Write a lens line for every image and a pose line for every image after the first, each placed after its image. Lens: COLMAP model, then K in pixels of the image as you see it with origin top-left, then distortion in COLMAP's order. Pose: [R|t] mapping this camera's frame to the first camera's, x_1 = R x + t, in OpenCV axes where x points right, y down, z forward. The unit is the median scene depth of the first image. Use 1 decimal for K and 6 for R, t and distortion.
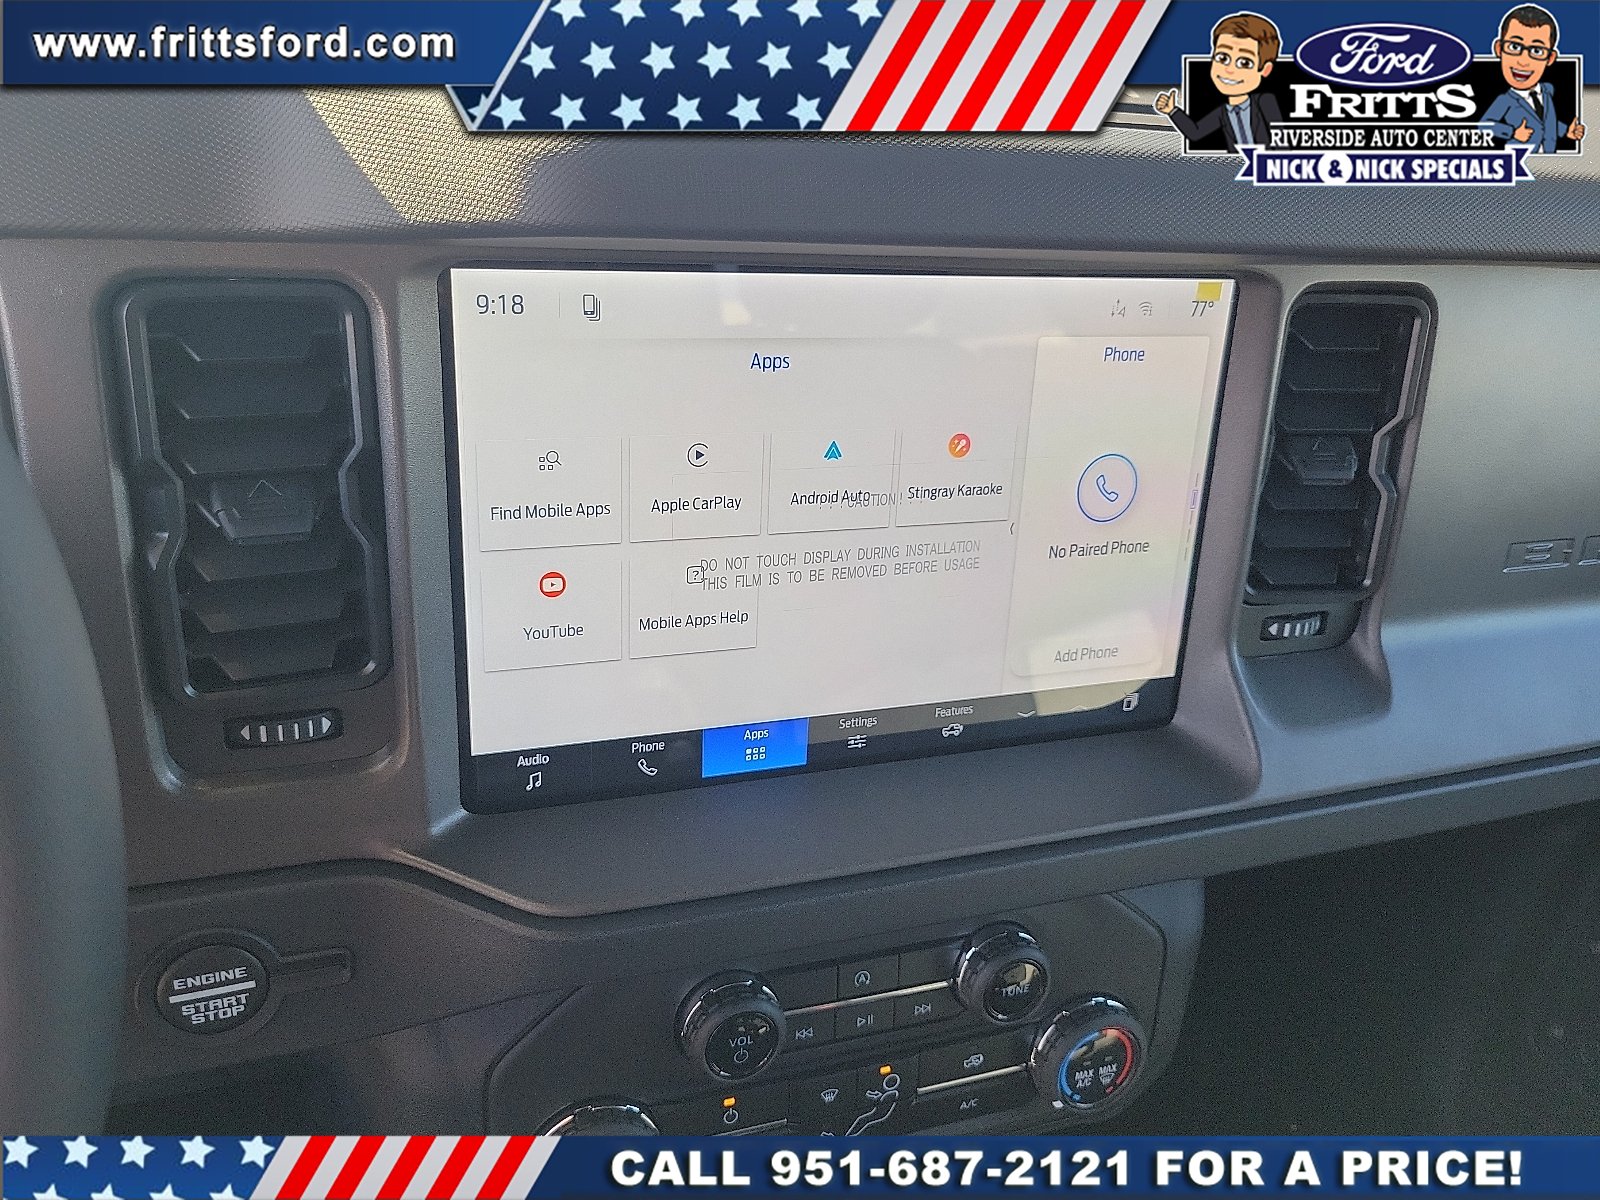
lens RADIAL K [[1210.1, 0, 796.2], [0, 1210.1, 593.0], [0, 0, 1]] dist [0.019325, -0.025249]
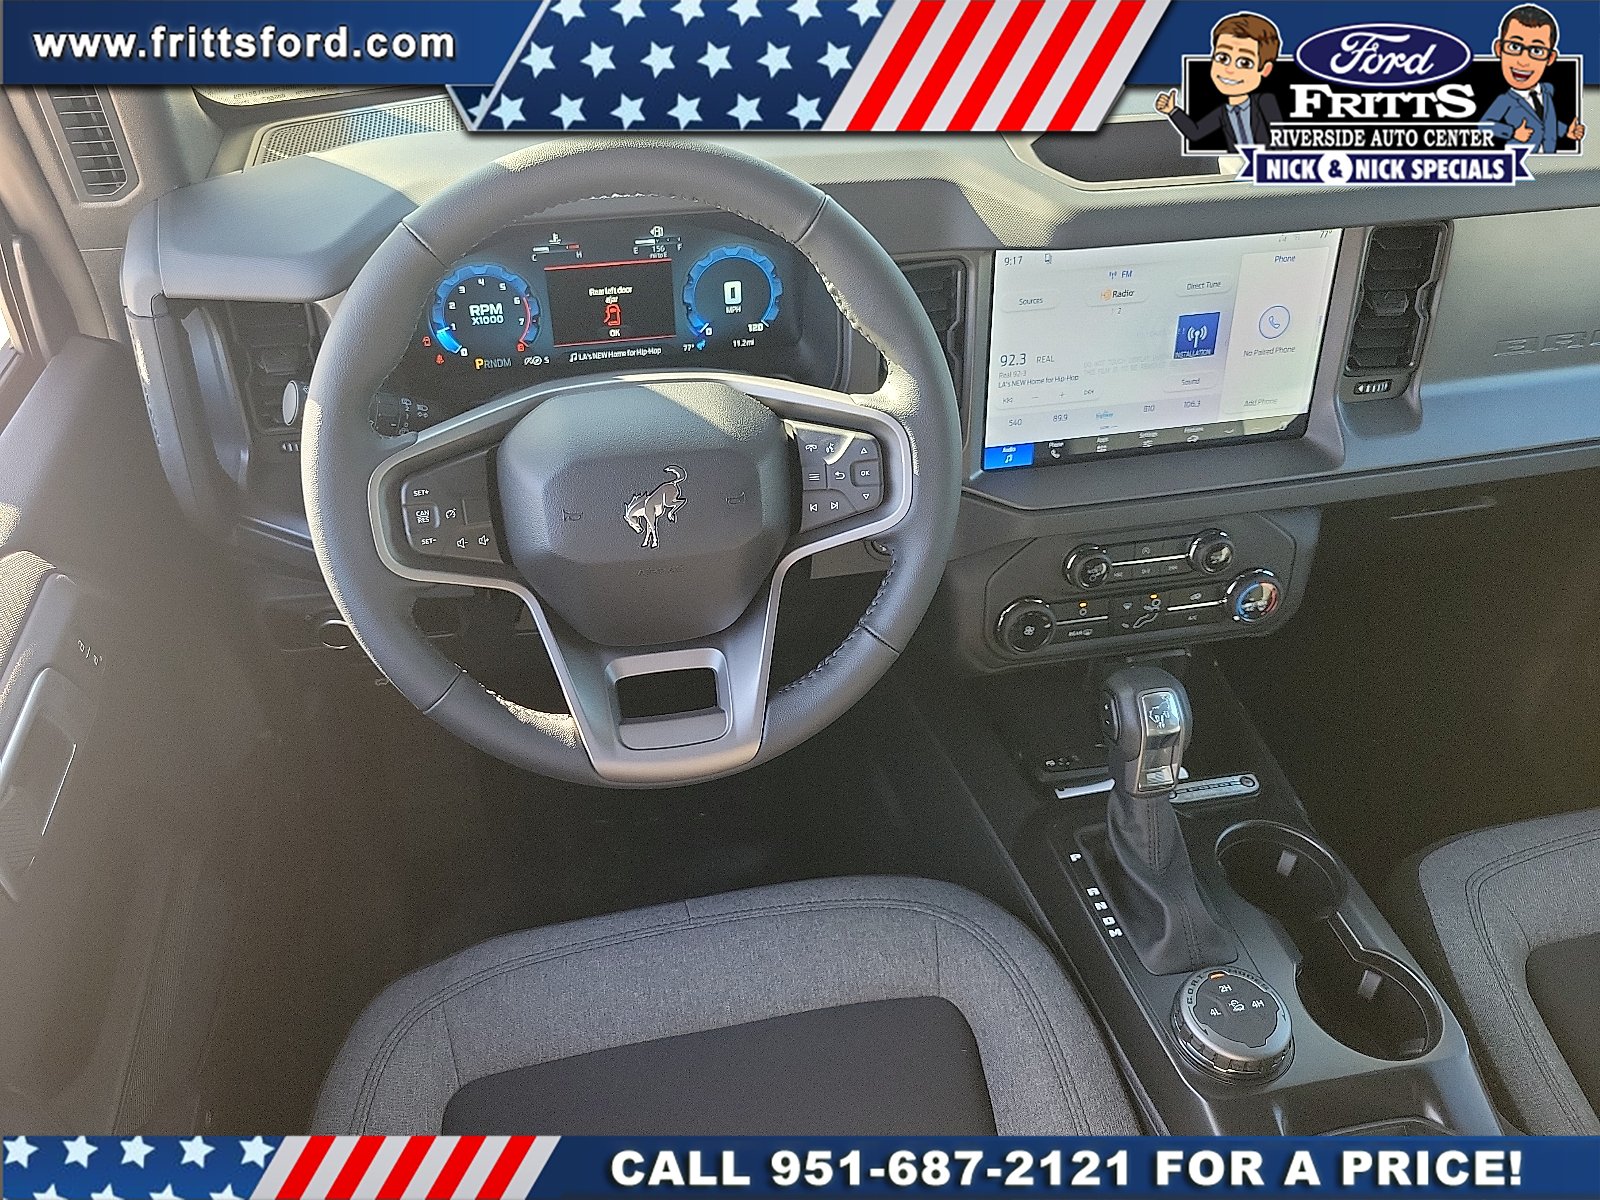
lens RADIAL K [[1210.1, 0, 799.5], [0, 1210.1, 600.6], [0, 0, 1]] dist [0.019325, -0.025249]
pose [[0.985516, 0.013251, -0.169062, -0.181780], [0.019224, 0.981786, 0.189016, -0.023621], [0.168487, -0.189529, 0.967311, -1.189530]]
